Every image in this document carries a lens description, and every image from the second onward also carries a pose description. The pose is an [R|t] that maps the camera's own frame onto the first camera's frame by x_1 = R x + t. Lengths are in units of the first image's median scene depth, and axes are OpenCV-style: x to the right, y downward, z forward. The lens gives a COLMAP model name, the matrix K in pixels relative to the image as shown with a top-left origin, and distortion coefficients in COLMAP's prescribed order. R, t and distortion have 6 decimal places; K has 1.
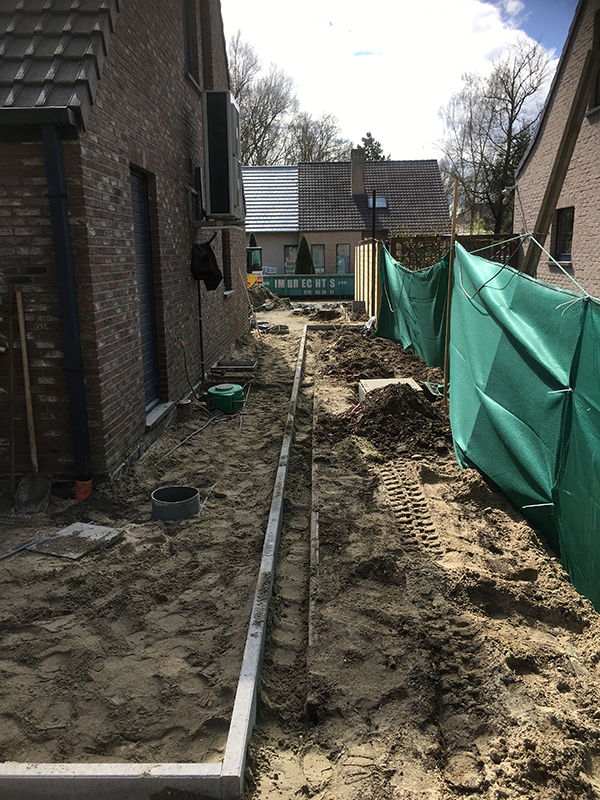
lens RADIAL K [[687.5, 0, 298.5], [0, 687.5, 405.5], [0, 0, 1]] dist [0.077166, -0.107790]
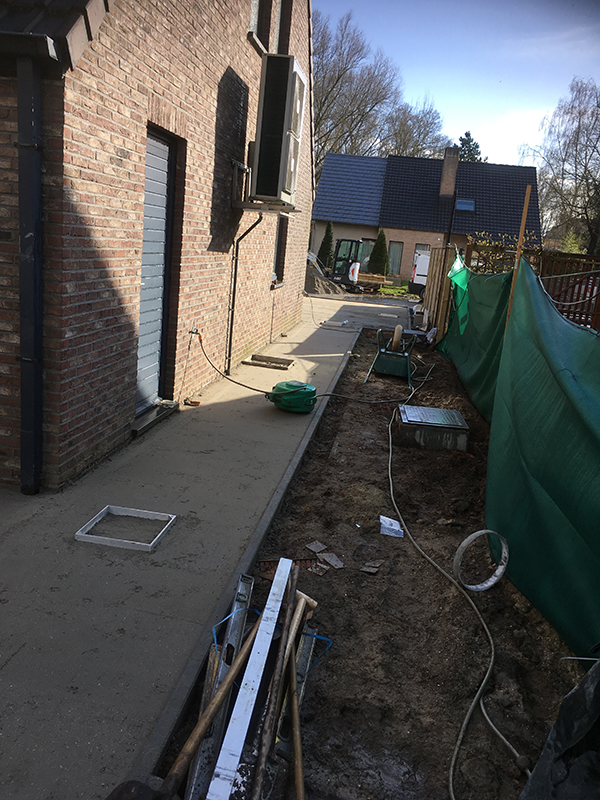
lens RADIAL K [[687.5, 0, 297.8], [0, 687.5, 396.0], [0, 0, 1]] dist [0.077166, -0.107790]
pose [[0.985982, 0.139758, -0.091141, 0.051162], [-0.139618, 0.990174, 0.007946, -0.045372], [0.091356, 0.004891, 0.995806, 0.157167]]
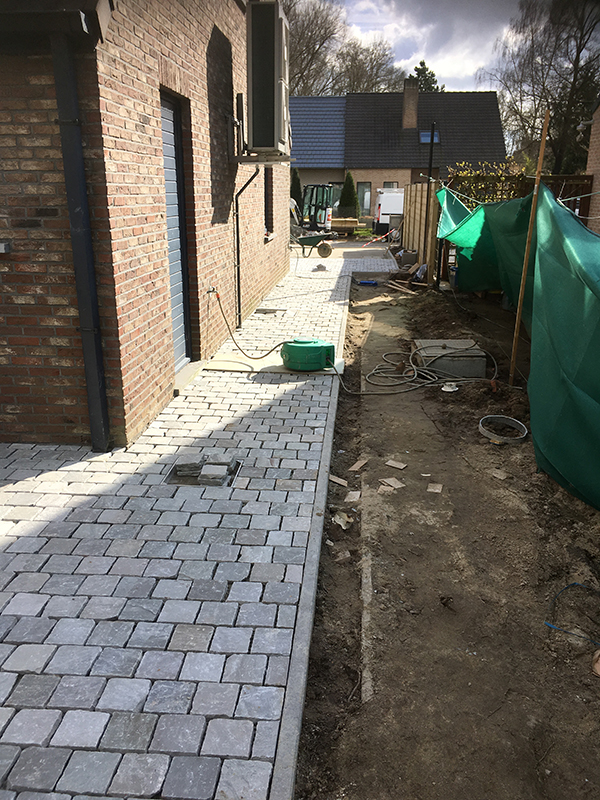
lens RADIAL K [[687.5, 0, 298.5], [0, 687.5, 399.5], [0, 0, 1]] dist [0.077166, -0.107790]
pose [[0.998060, 0.035302, -0.051293, -0.013263], [-0.031240, 0.996469, 0.077931, -0.030816], [0.053863, -0.076177, 0.995638, 0.110917]]
